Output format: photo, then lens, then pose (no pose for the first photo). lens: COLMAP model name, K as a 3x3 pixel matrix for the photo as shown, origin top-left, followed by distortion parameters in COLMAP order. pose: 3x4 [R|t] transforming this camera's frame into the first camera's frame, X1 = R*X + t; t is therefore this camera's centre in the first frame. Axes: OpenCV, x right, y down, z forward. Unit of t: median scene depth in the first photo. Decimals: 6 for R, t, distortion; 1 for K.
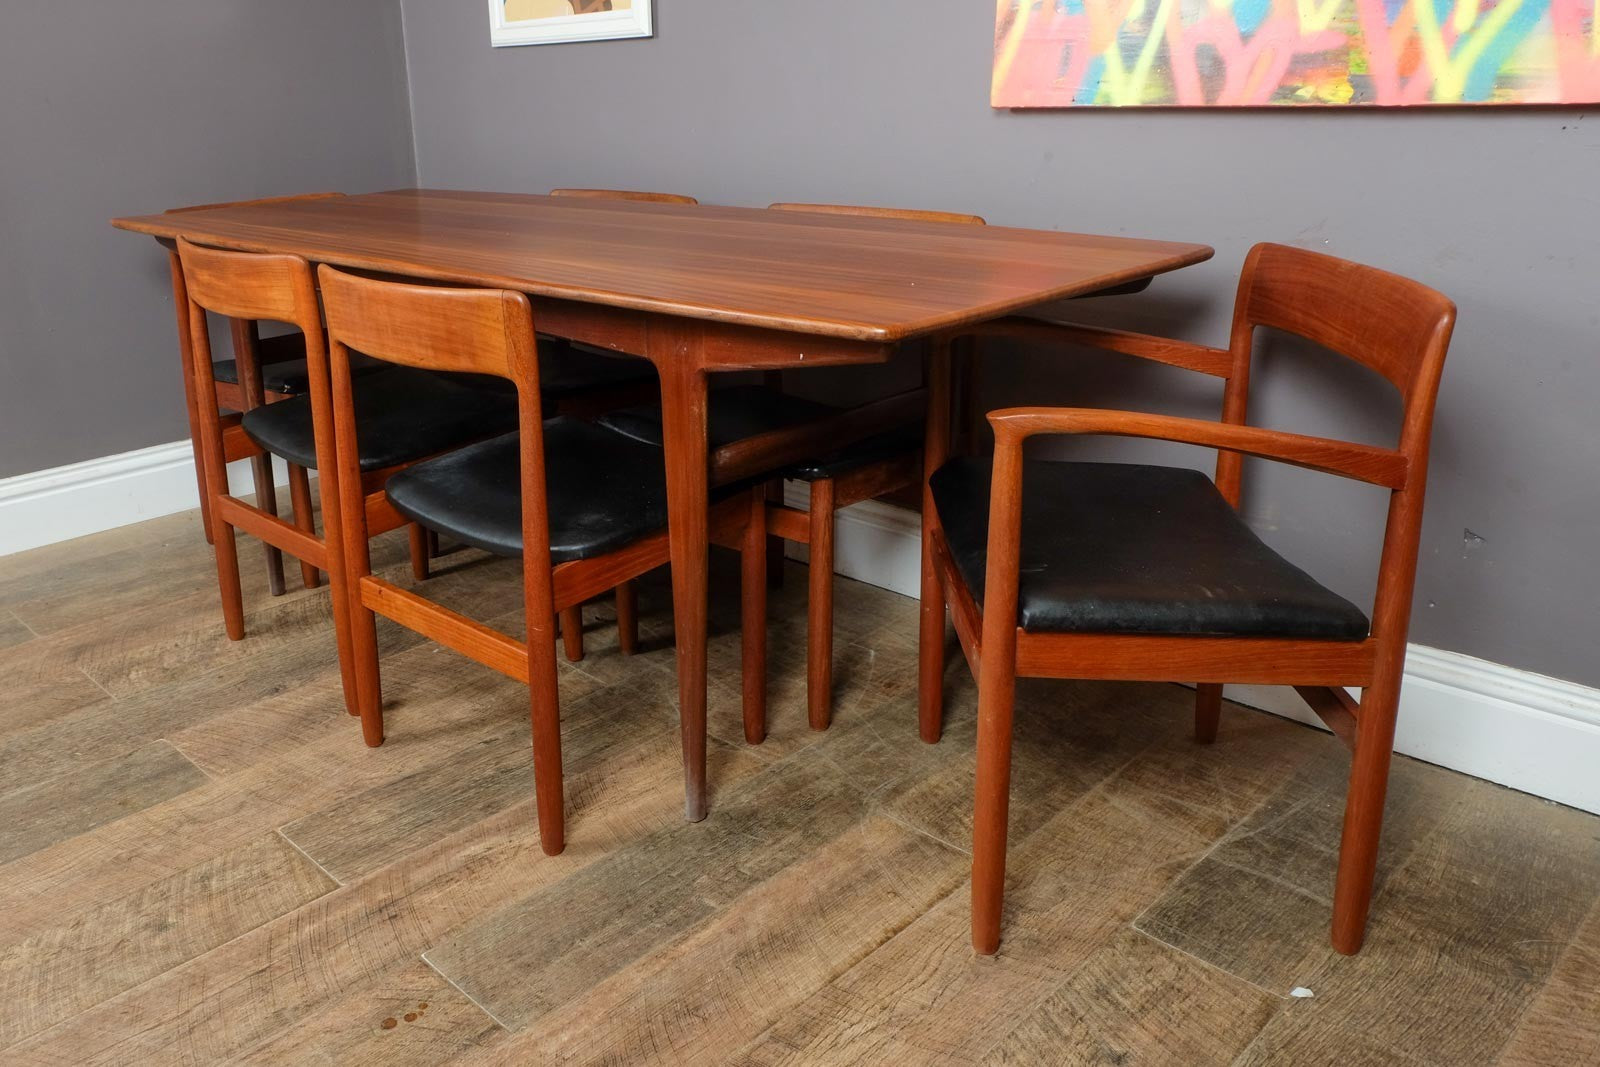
lens RADIAL K [[1299.2, 0, 657.0], [0, 1299.2, 544.3], [0, 0, 1]] dist [-0.023736, 0.030344]
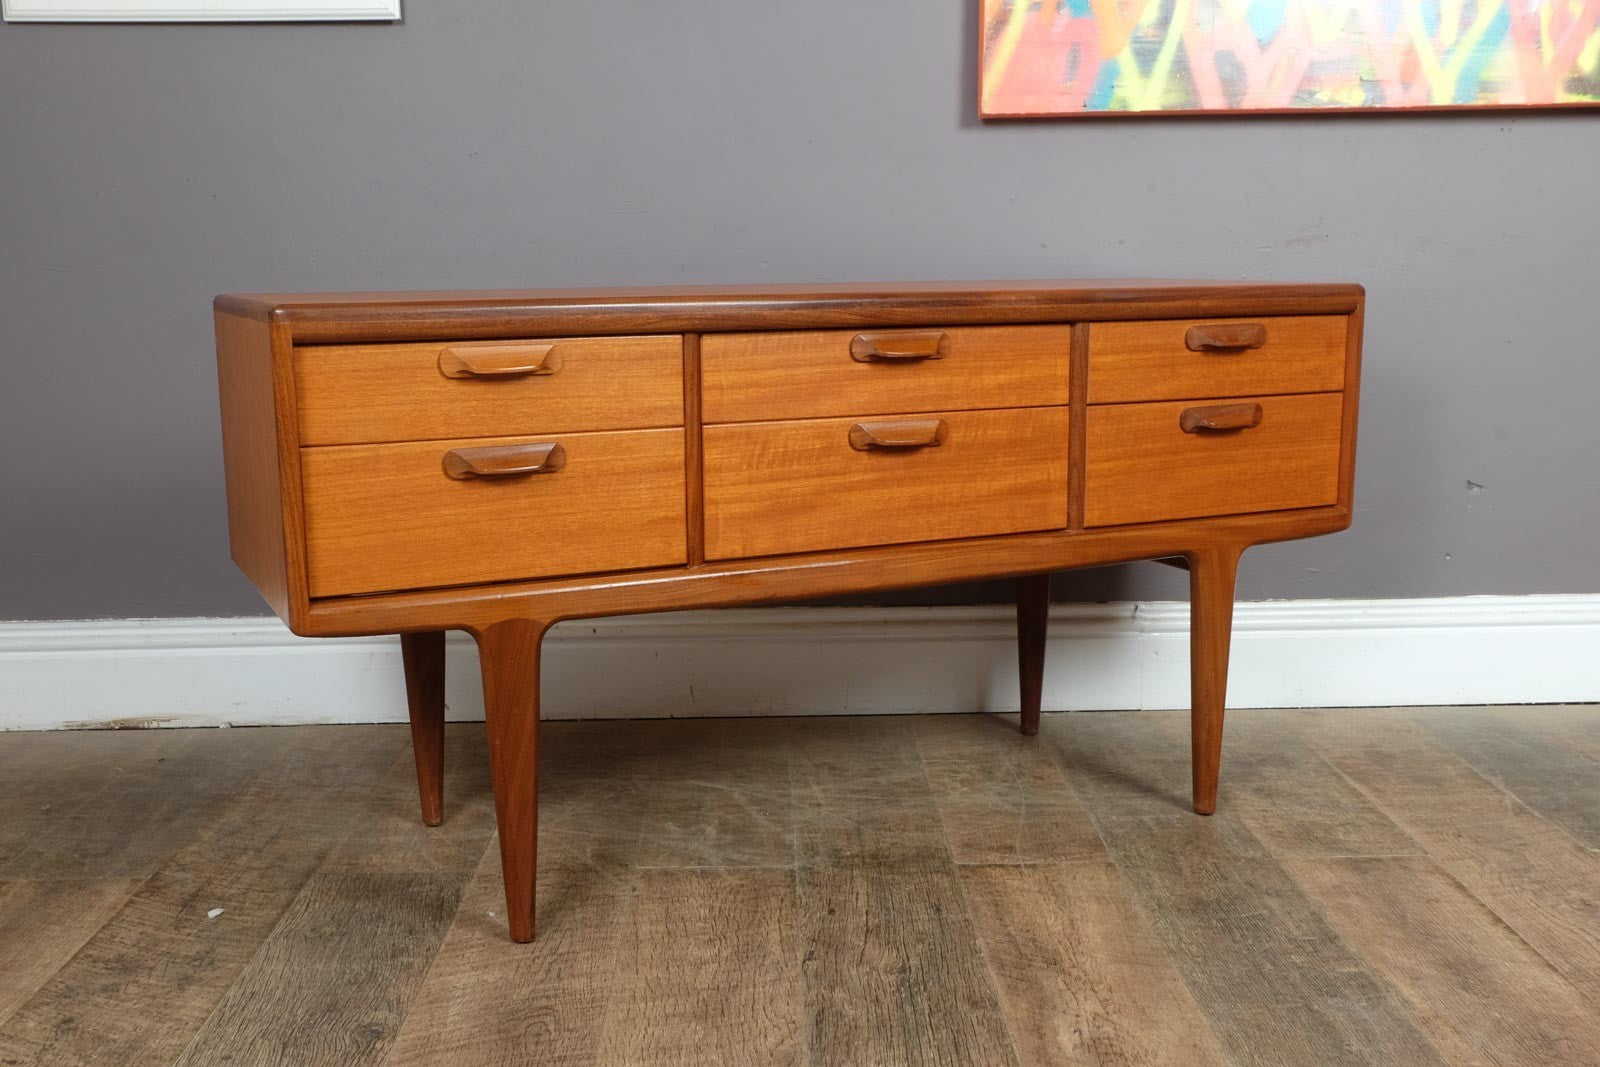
lens RADIAL K [[1700.0, 0, 810.2], [0, 1700.0, 557.2], [0, 0, 1]] dist [0.031779, 0.000000]
pose [[0.658251, -0.106392, 0.745242, -0.844751], [0.247445, 0.965533, -0.080721, 0.029803], [-0.710969, 0.237541, 0.661890, 0.431081]]
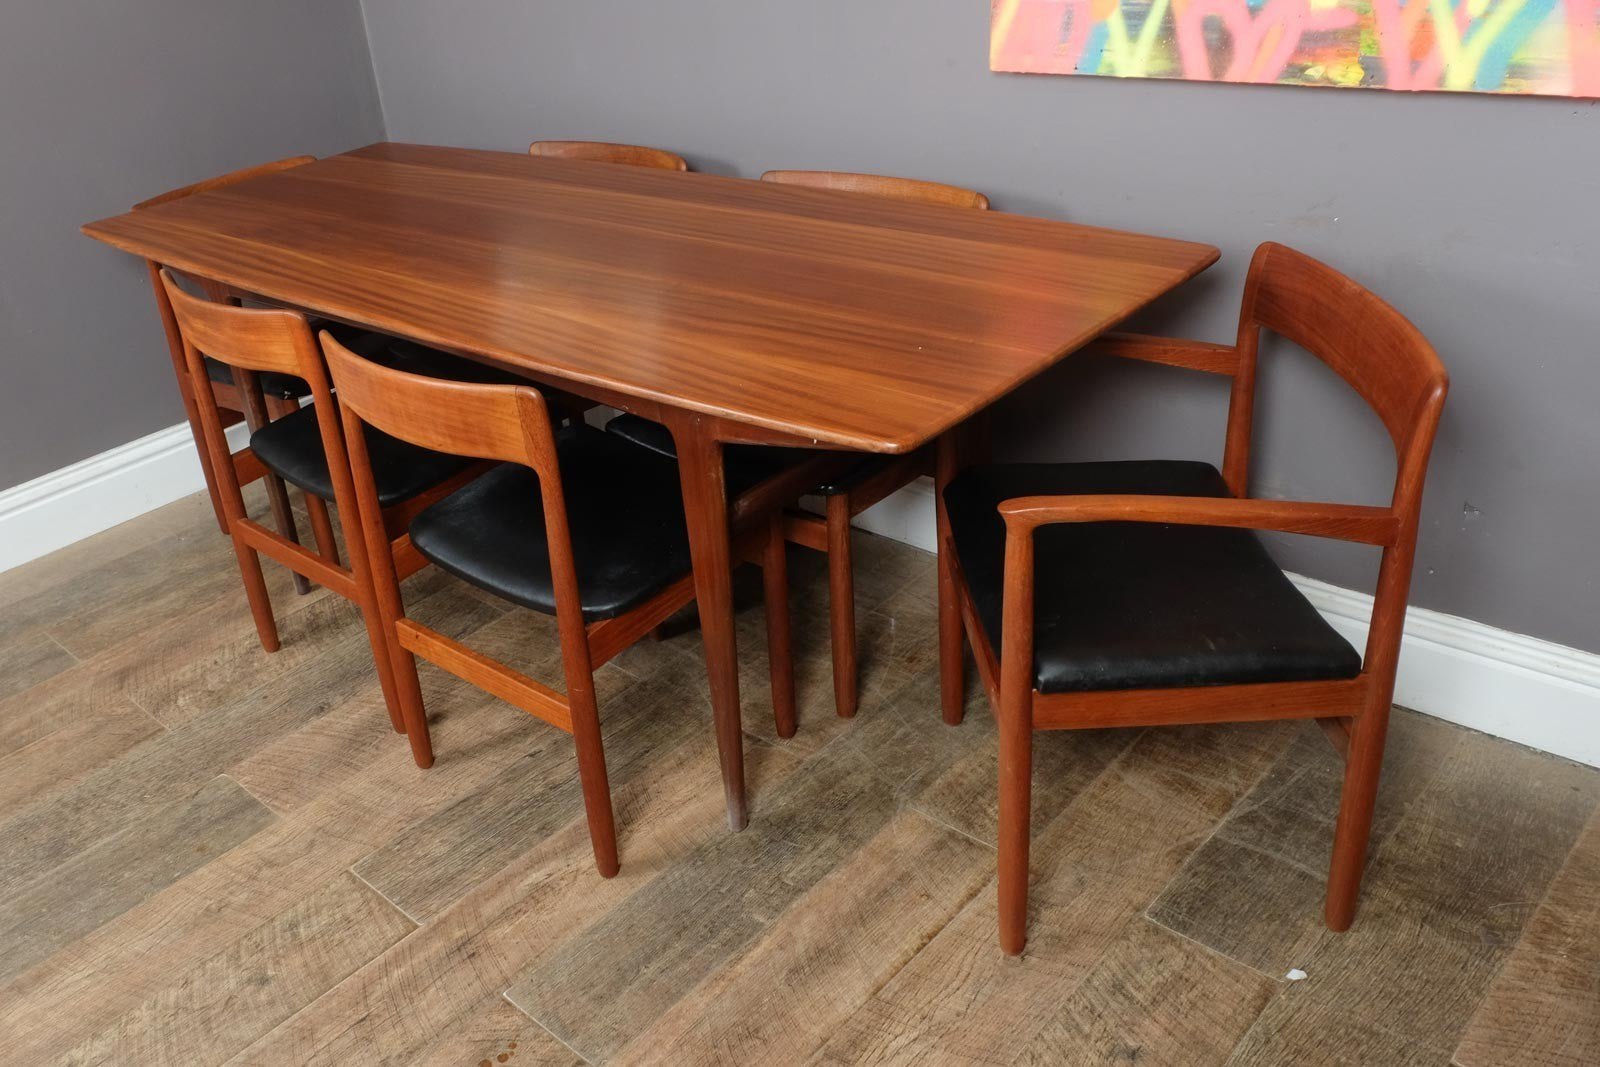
lens RADIAL K [[1344.3, 0, 663.5], [0, 1344.3, 626.6], [0, 0, 1]] dist [-0.034328, 0.043798]
pose [[0.996537, -0.082859, -0.006947, -0.010046], [0.082594, 0.976776, 0.197706, -0.174446], [-0.009596, -0.197595, 0.980237, -0.051792]]
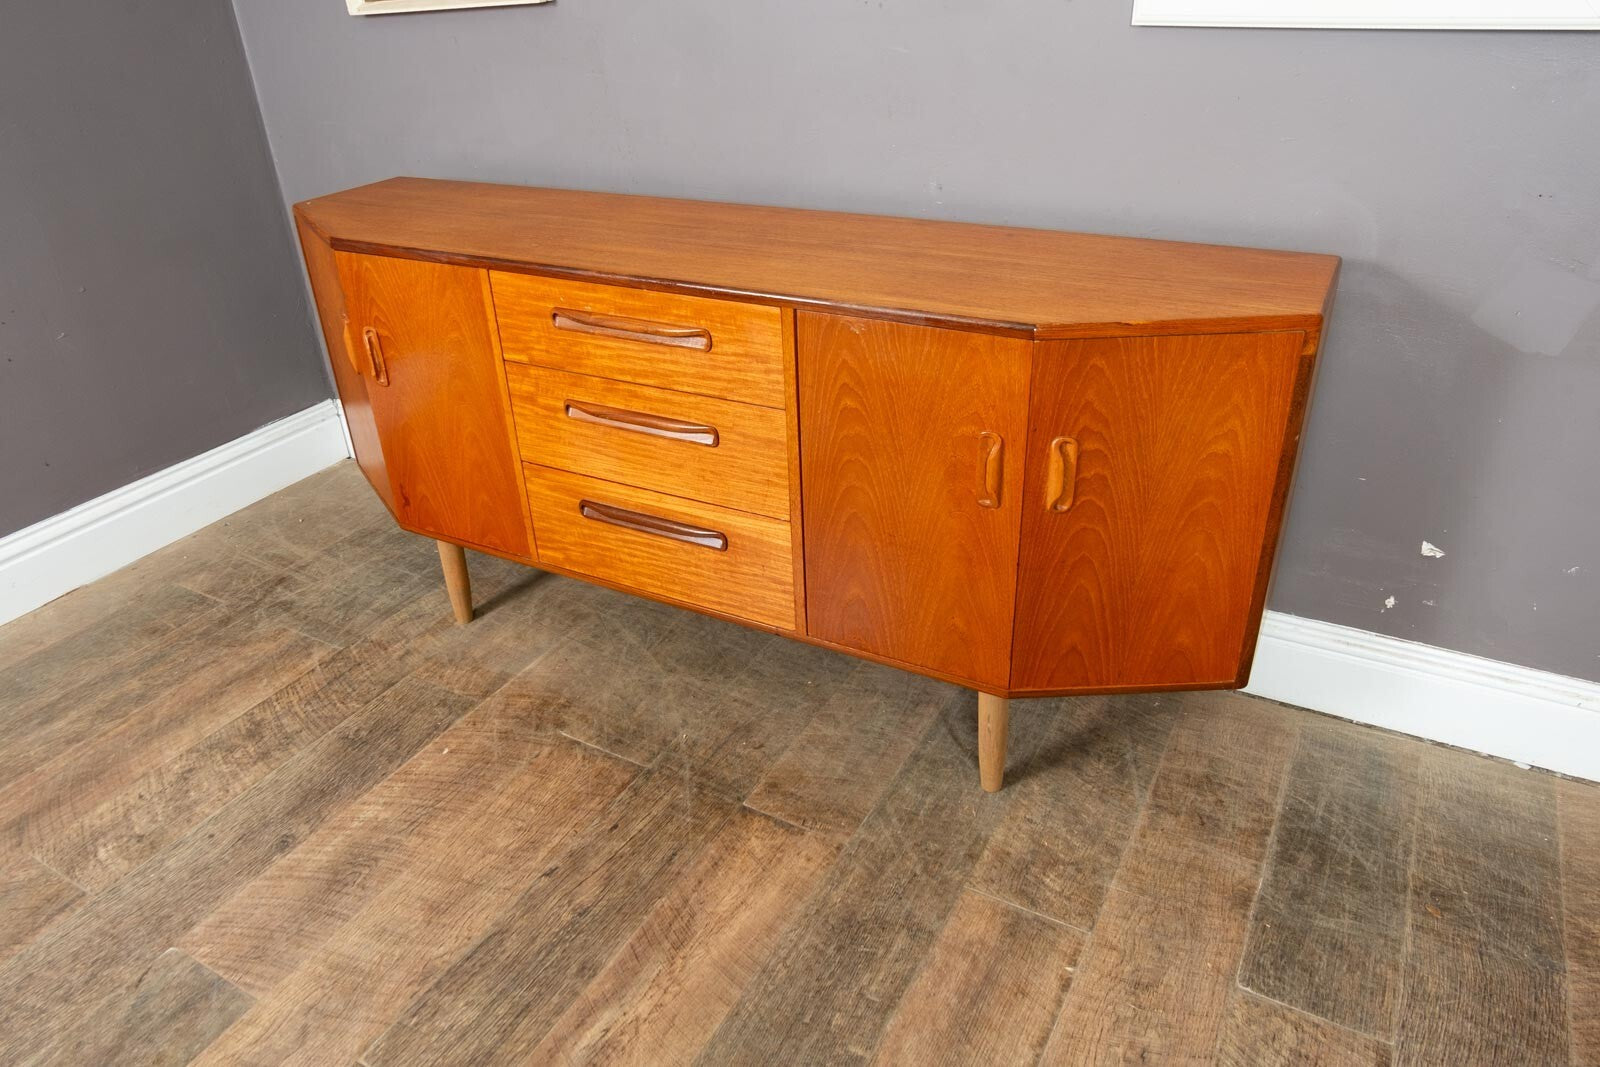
lens RADIAL K [[1102.7, 0, 788.1], [0, 1102.7, 542.4], [0, 0, 1]] dist [-0.029079, 0.028229]
pose [[0.953938, -0.152770, 0.258192, -0.150938], [0.110979, 0.979279, 0.169400, -0.230540], [-0.278721, -0.132943, 0.951126, 0.239134]]
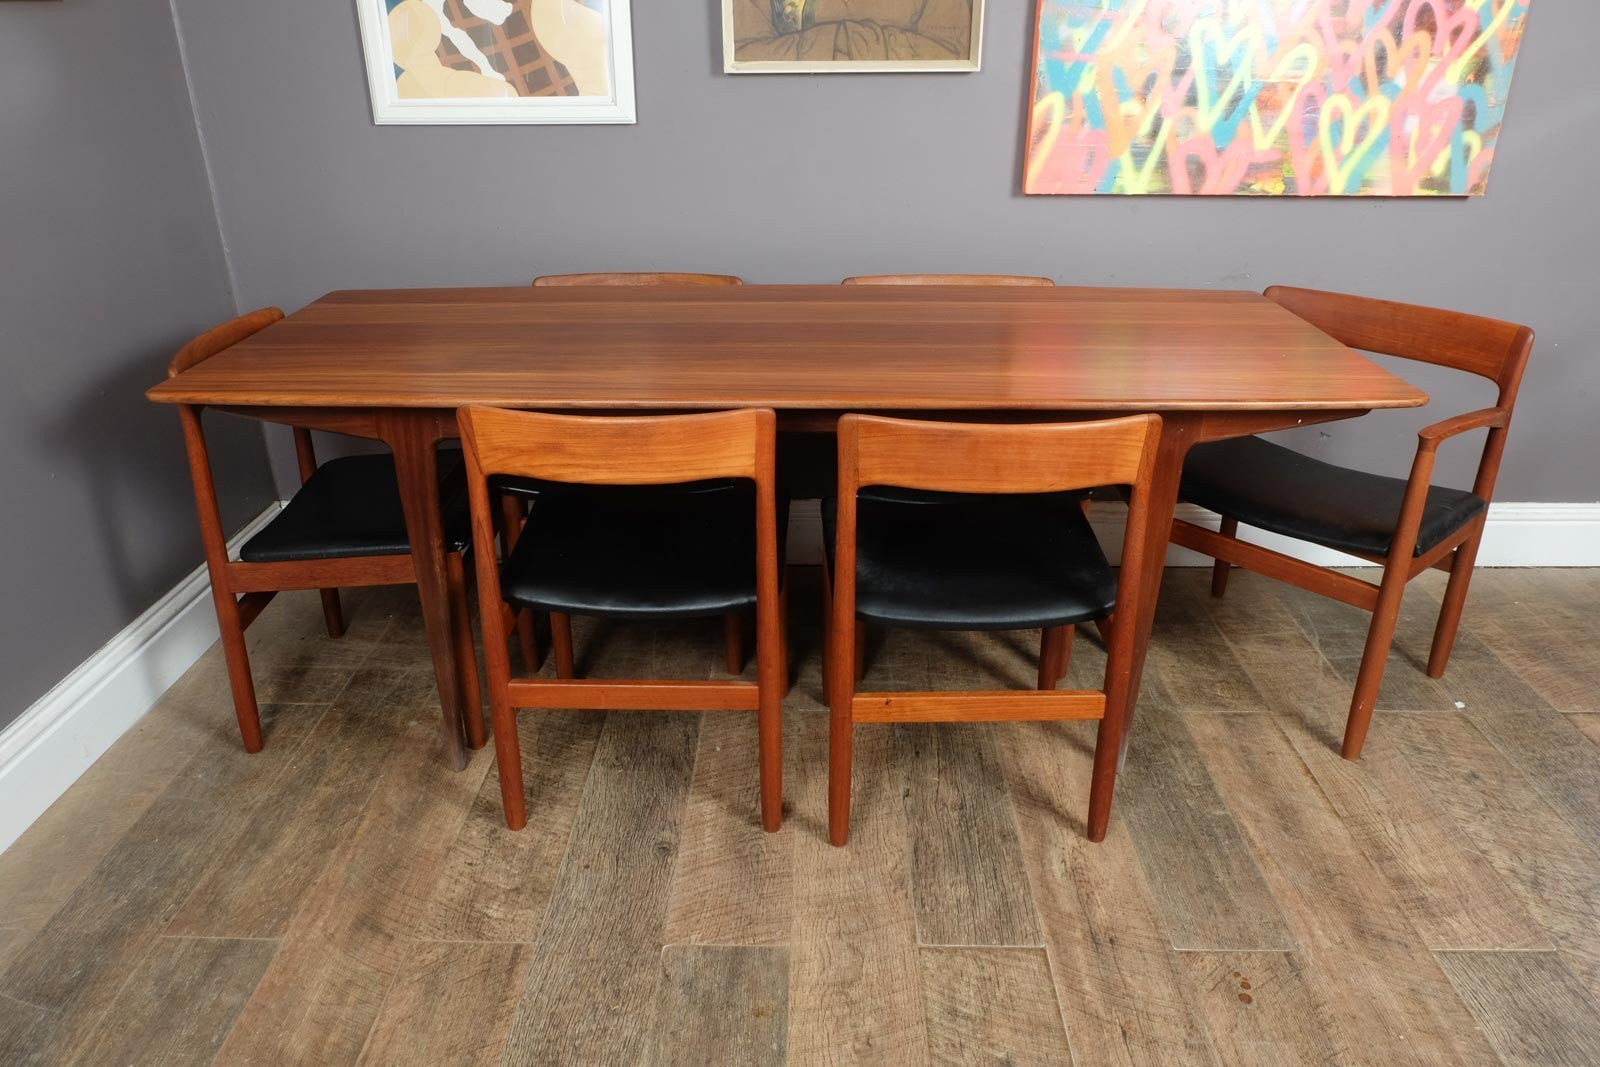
lens RADIAL K [[1102.7, 0, 815.3], [0, 1102.7, 546.7], [0, 0, 1]] dist [-0.029079, 0.028229]
pose [[0.681504, -0.280931, 0.675744, -0.870582], [0.227575, 0.958955, 0.169158, -0.264557], [-0.695530, 0.038500, 0.717464, 0.404866]]
